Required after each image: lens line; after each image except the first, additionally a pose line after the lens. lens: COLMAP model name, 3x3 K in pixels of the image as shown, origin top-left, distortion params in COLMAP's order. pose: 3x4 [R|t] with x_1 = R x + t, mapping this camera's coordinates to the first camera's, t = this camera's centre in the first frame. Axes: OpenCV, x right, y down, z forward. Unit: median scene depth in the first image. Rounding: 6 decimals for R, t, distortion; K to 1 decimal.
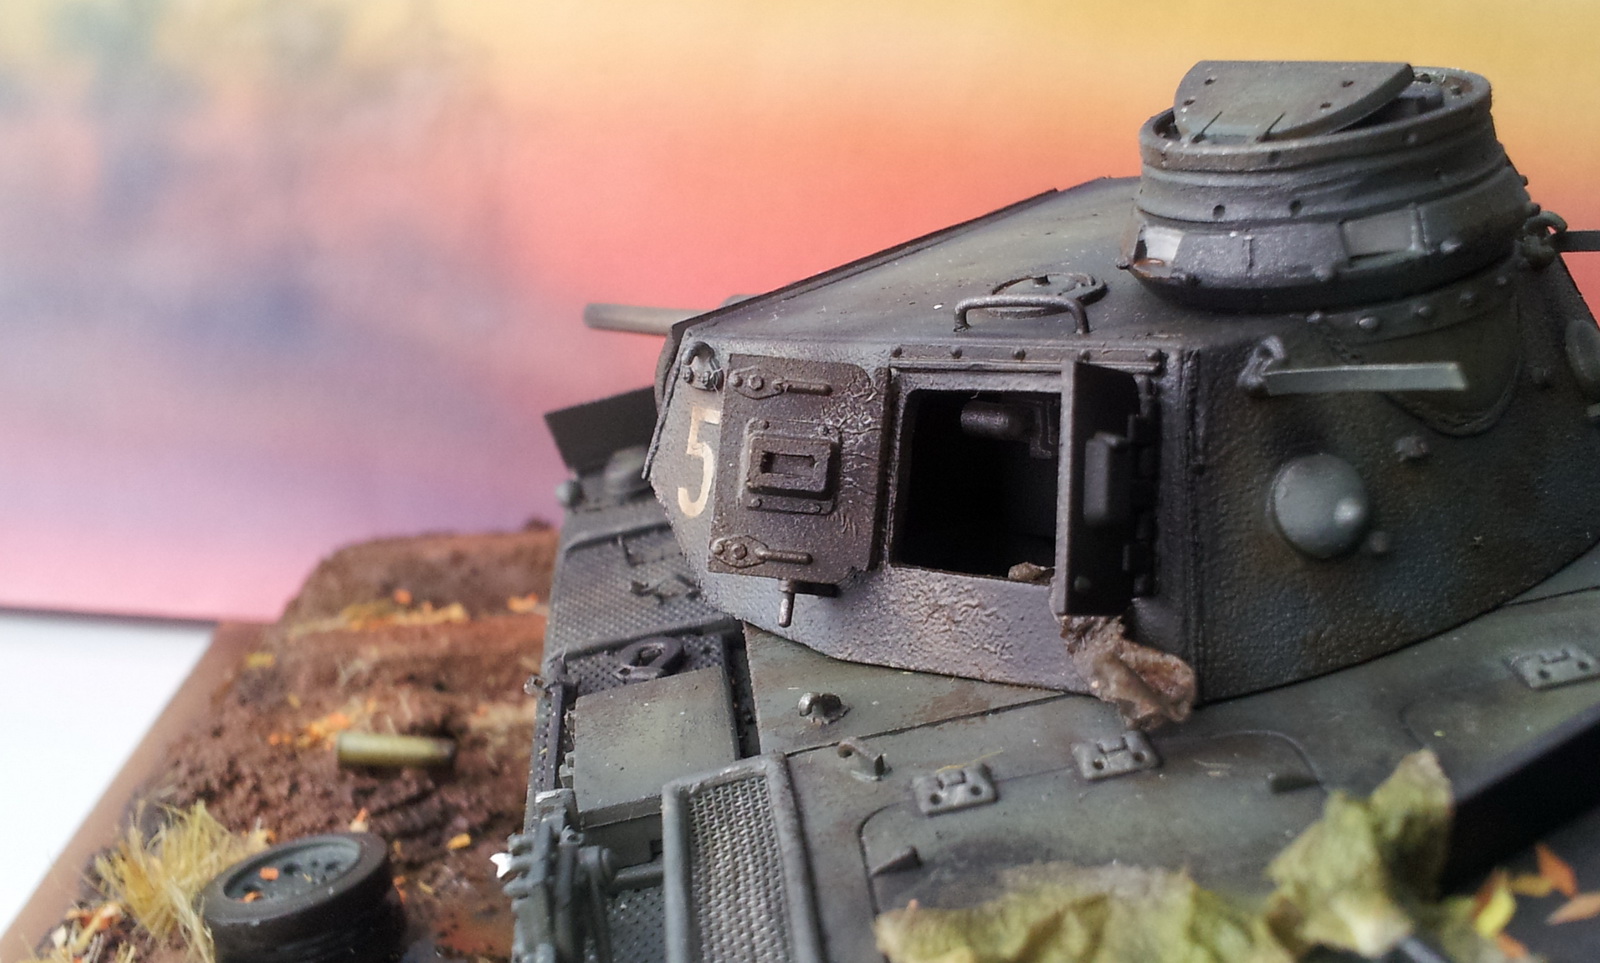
lens RADIAL K [[2024.7, 0, 805.8], [0, 2024.7, 502.7], [0, 0, 1]] dist [0.047379, -0.037036]
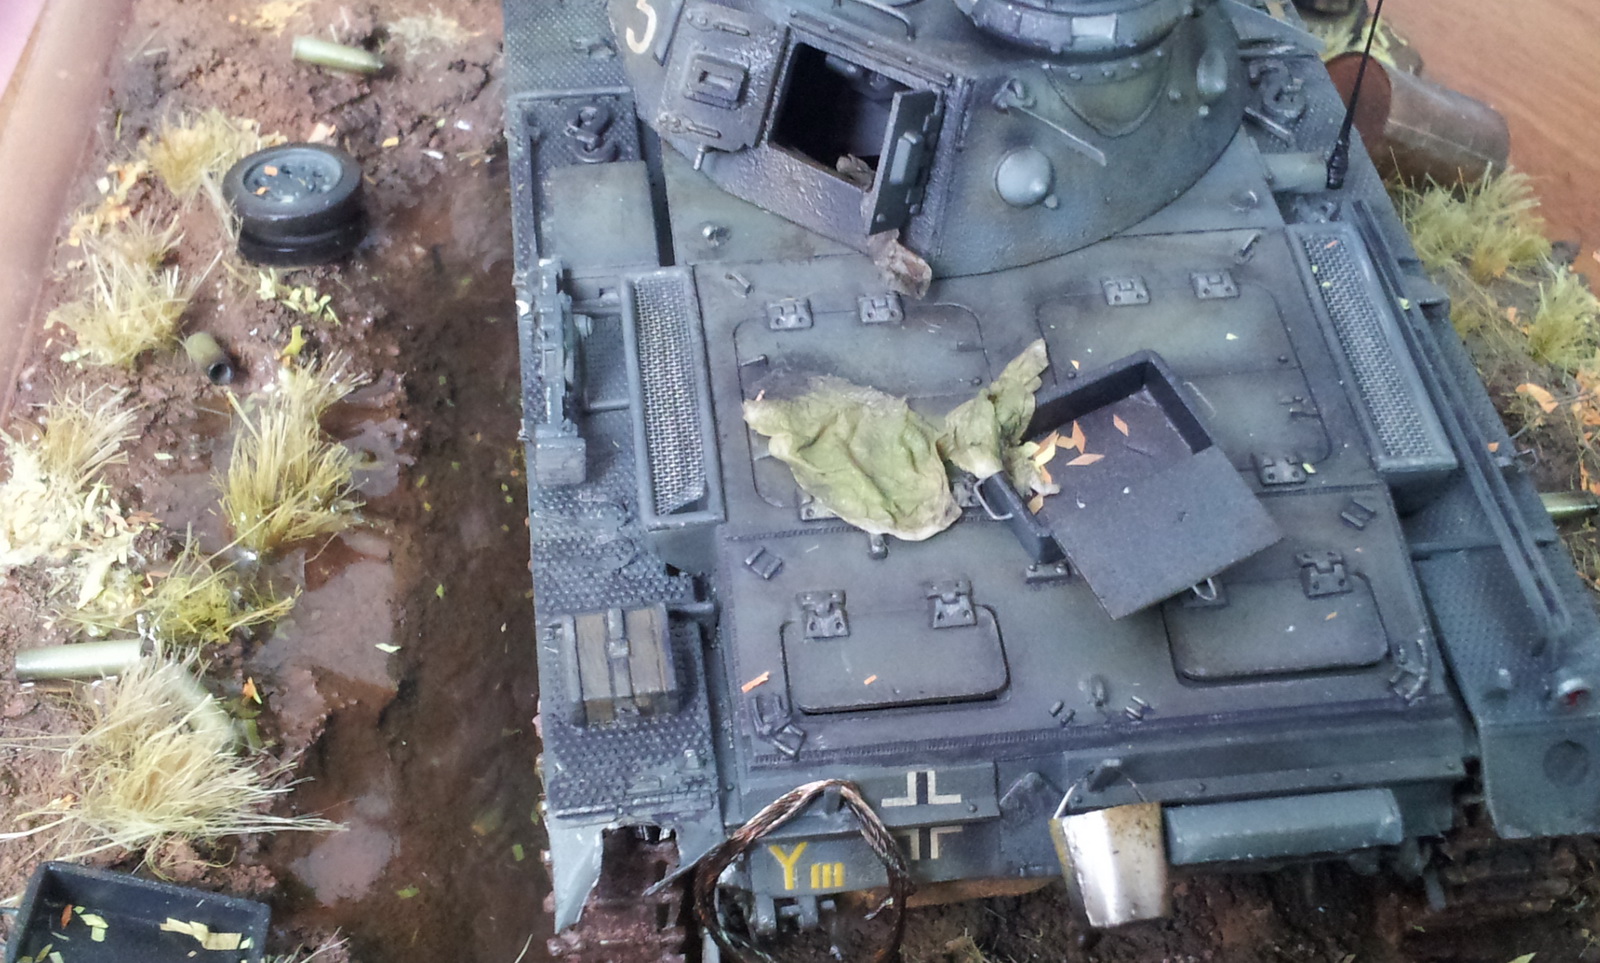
lens RADIAL K [[2166.6, 0, 808.9], [0, 2166.6, 511.3], [0, 0, 1]] dist [0.123915, -0.310508]
pose [[0.979823, 0.111284, 0.166020, -0.200281], [-0.173534, 0.885790, 0.430421, -0.511371], [-0.099160, -0.450546, 0.887229, -0.748995]]
